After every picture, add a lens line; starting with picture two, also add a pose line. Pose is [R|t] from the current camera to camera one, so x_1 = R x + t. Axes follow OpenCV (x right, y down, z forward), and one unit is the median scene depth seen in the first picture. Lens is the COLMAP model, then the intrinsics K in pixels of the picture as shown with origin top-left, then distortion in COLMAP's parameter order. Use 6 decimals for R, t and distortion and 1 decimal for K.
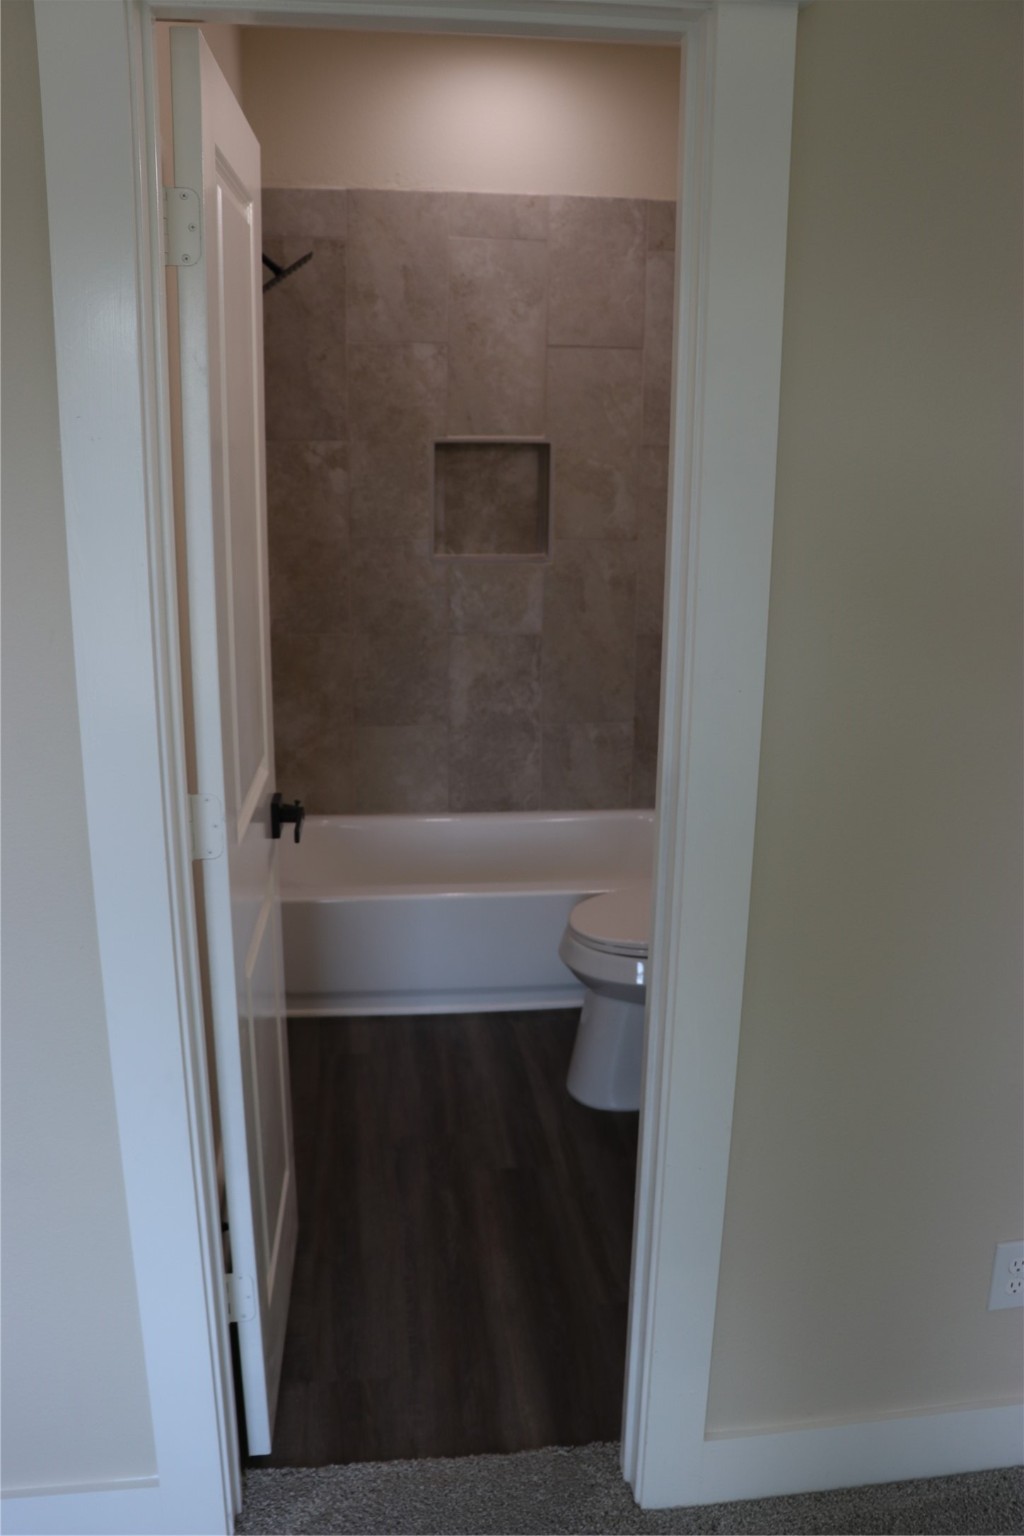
lens RADIAL K [[1260.7, 0, 525.8], [0, 1260.7, 771.7], [0, 0, 1]] dist [-0.174158, 0.139934]
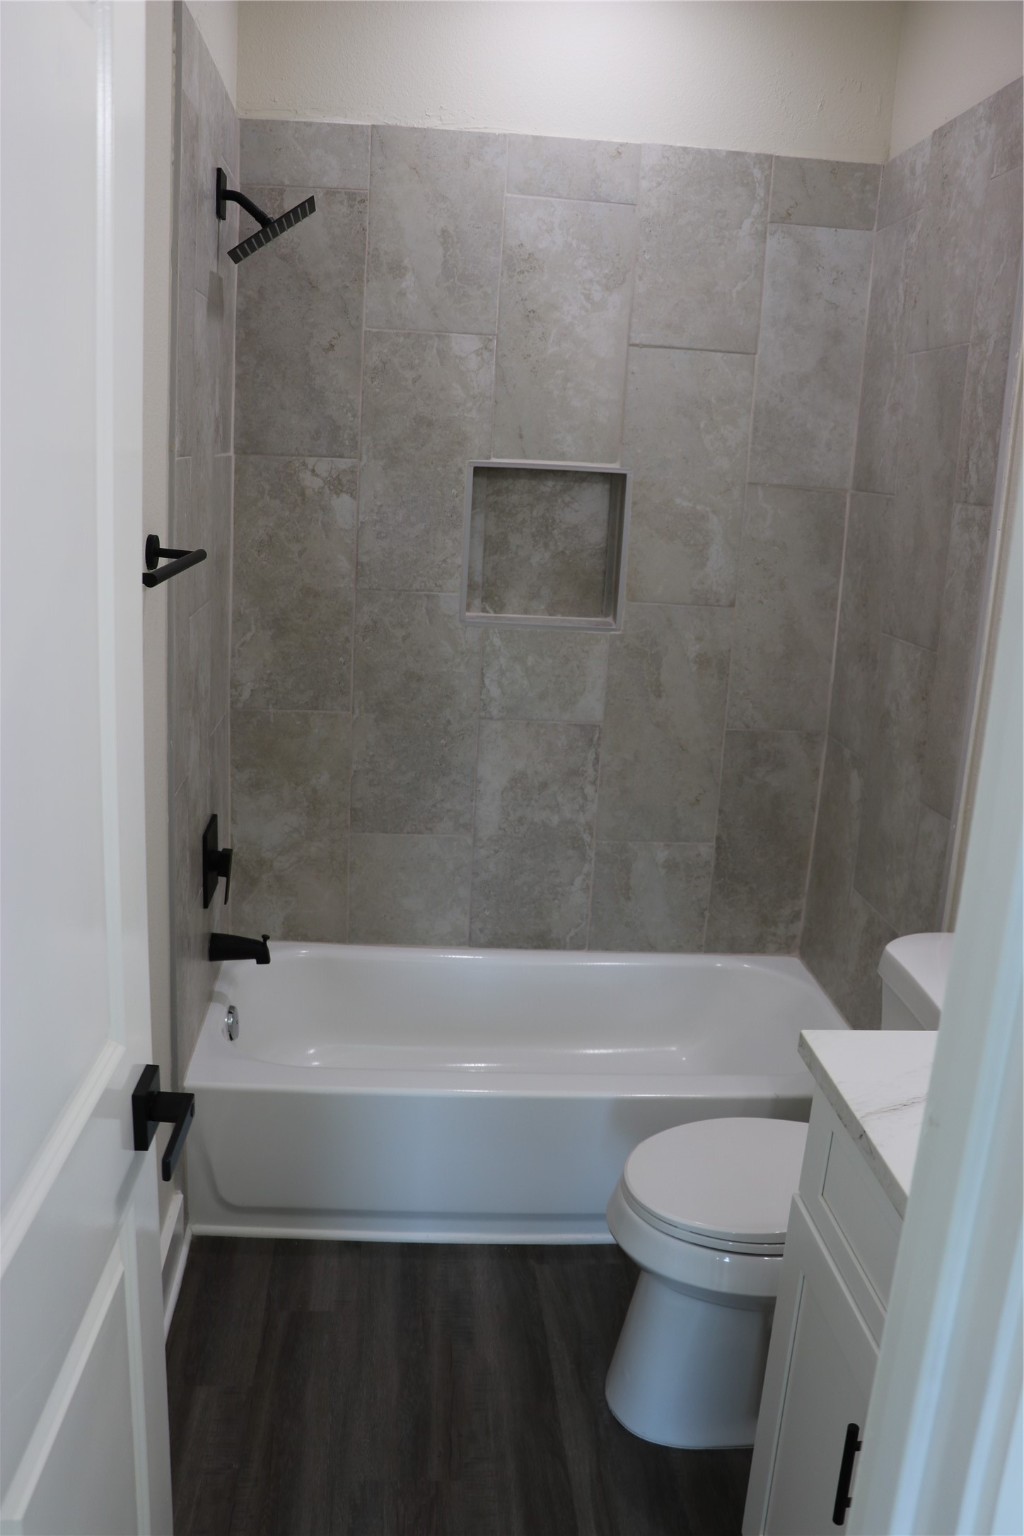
lens RADIAL K [[1260.7, 0, 499.7], [0, 1260.7, 768.6], [0, 0, 1]] dist [-0.174158, 0.139934]
pose [[0.997173, 0.052695, -0.053563, -0.007356], [-0.053892, 0.998322, -0.021164, -0.067221], [0.052358, 0.023991, 0.998340, 0.253939]]
